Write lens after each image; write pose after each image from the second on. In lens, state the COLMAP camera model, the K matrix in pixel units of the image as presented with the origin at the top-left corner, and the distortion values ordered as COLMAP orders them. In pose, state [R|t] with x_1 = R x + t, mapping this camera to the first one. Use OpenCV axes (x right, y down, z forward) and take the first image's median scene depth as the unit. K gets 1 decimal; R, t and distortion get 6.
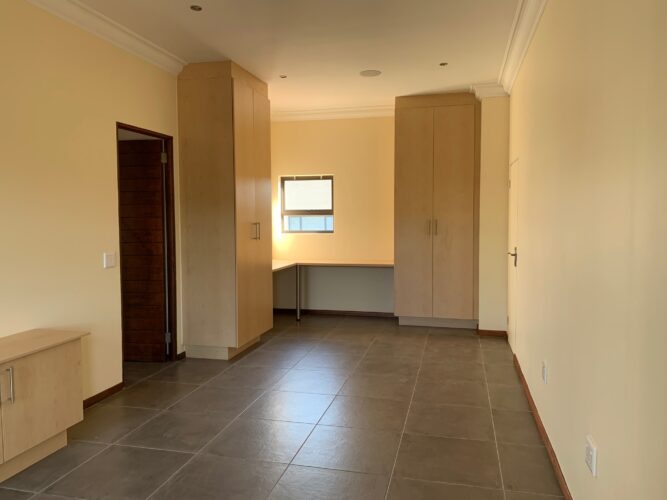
lens RADIAL K [[512.1, 0, 333.2], [0, 512.1, 244.6], [0, 0, 1]] dist [0.056987, -0.068159]
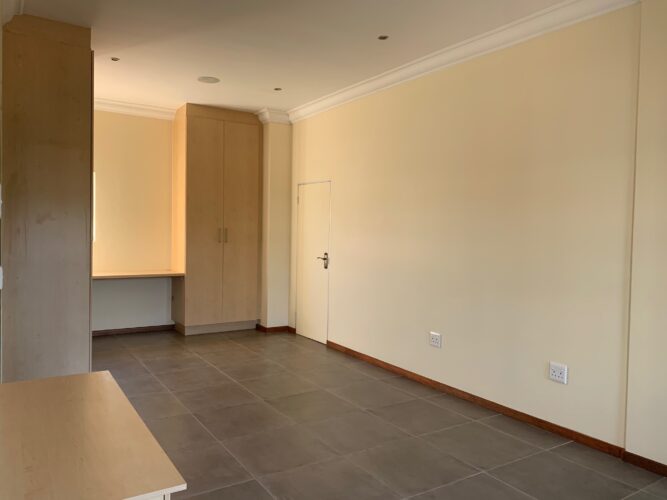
lens RADIAL K [[512.1, 0, 326.5], [0, 512.1, 247.1], [0, 0, 1]] dist [0.056987, -0.068159]
pose [[0.690548, -0.003864, 0.723277, -0.597327], [0.014172, 0.999866, -0.008189, 0.001483], [-0.723148, 0.015905, 0.690510, 0.190180]]
